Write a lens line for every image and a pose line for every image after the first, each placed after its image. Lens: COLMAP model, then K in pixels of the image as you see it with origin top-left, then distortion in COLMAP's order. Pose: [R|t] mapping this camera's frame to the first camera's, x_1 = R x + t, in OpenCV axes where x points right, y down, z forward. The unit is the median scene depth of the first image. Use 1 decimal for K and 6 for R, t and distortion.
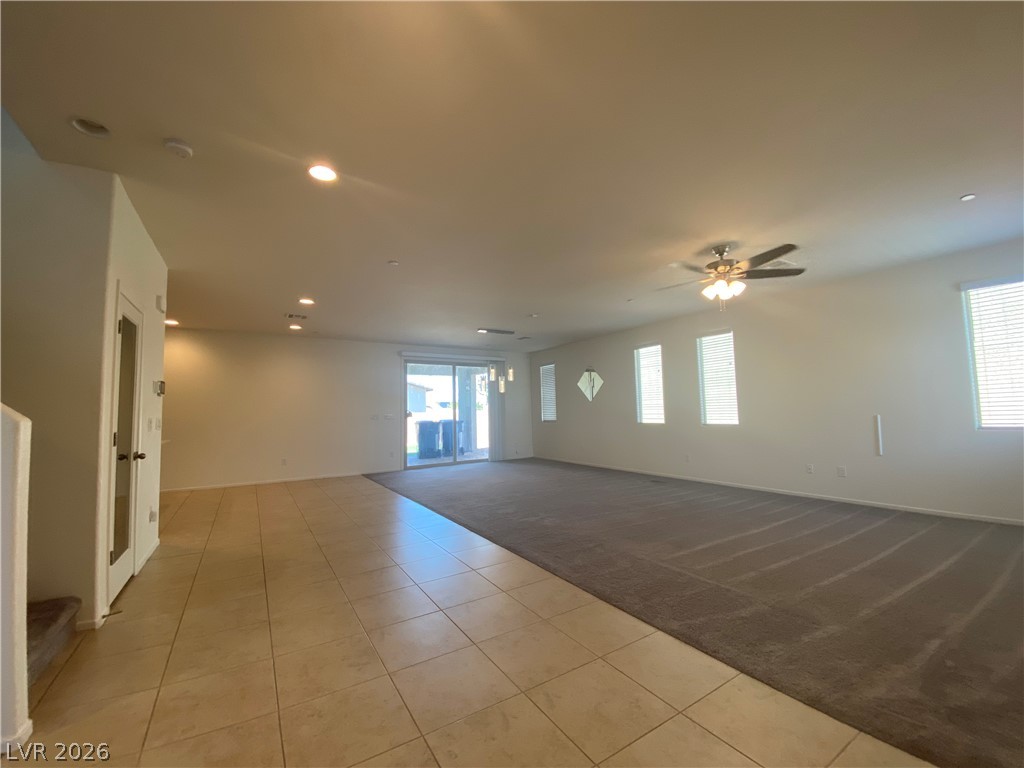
lens RADIAL K [[408.9, 0, 509.7], [0, 408.9, 386.8], [0, 0, 1]] dist [-0.006608, -0.009927]
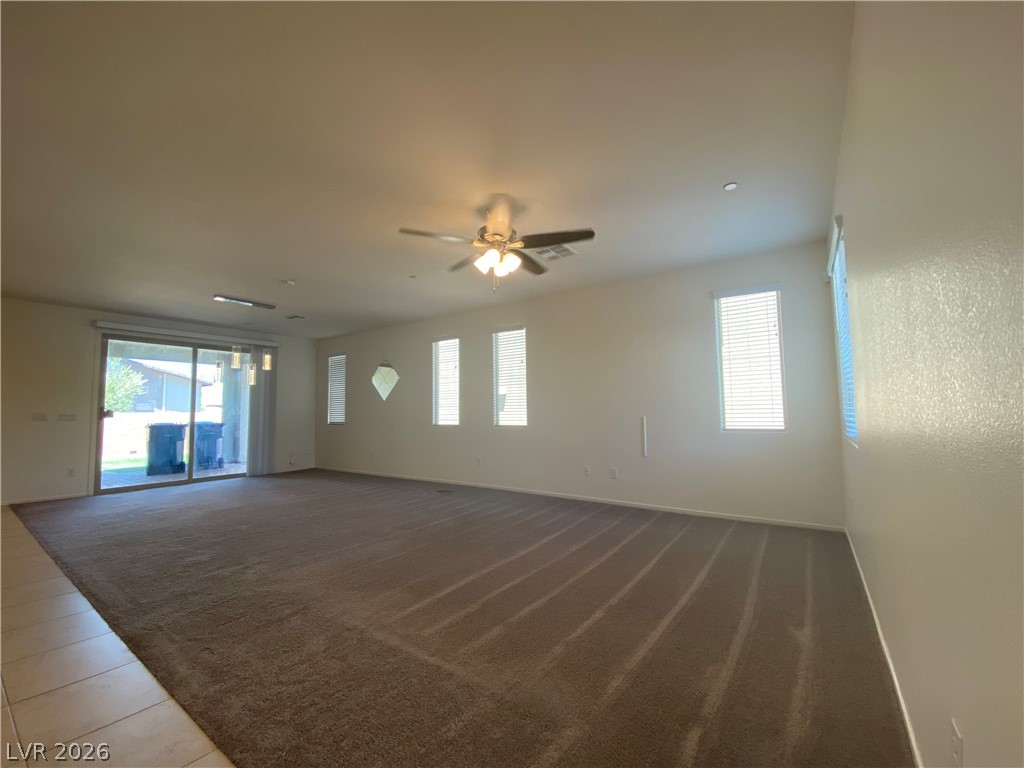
lens RADIAL K [[408.9, 0, 515.9], [0, 408.9, 392.9], [0, 0, 1]] dist [-0.006608, -0.009927]
pose [[0.913058, 0.027133, 0.406925, 0.236269], [-0.031112, 0.999511, 0.003163, 0.020451], [-0.406640, -0.015548, 0.913456, 0.236236]]
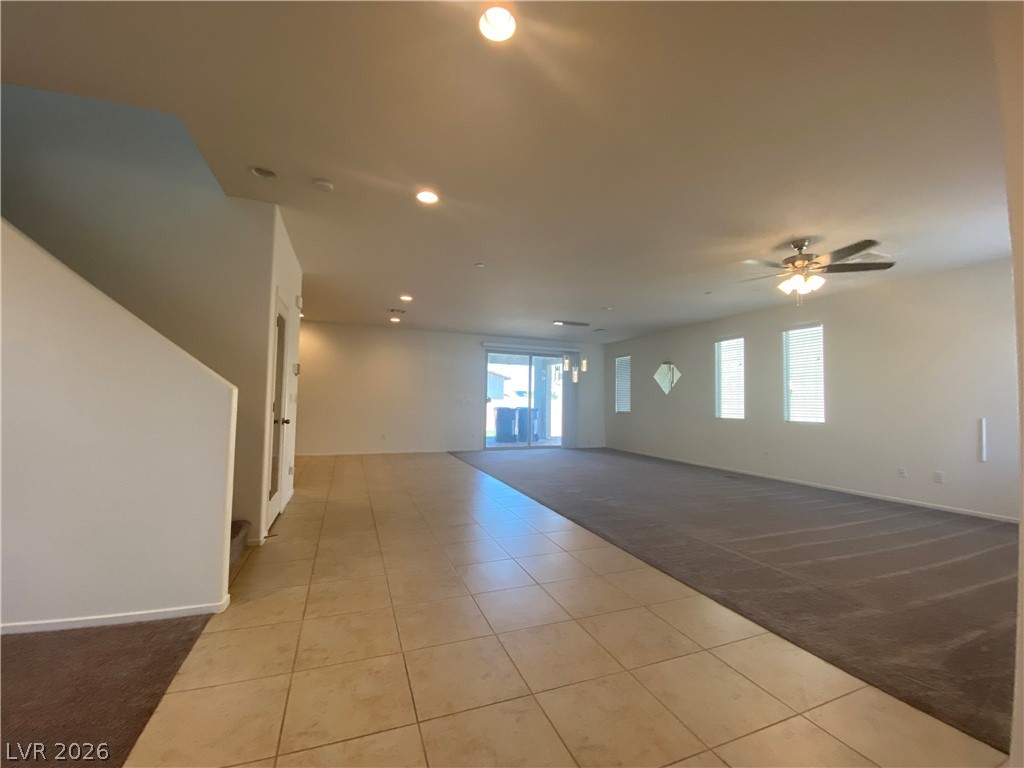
lens RADIAL K [[408.9, 0, 504.4], [0, 408.9, 383.1], [0, 0, 1]] dist [-0.006608, -0.009927]
pose [[0.979373, 0.030670, -0.199719, 0.022041], [-0.027700, 0.999460, 0.017648, 0.004896], [0.200152, -0.011752, 0.979694, -0.118787]]
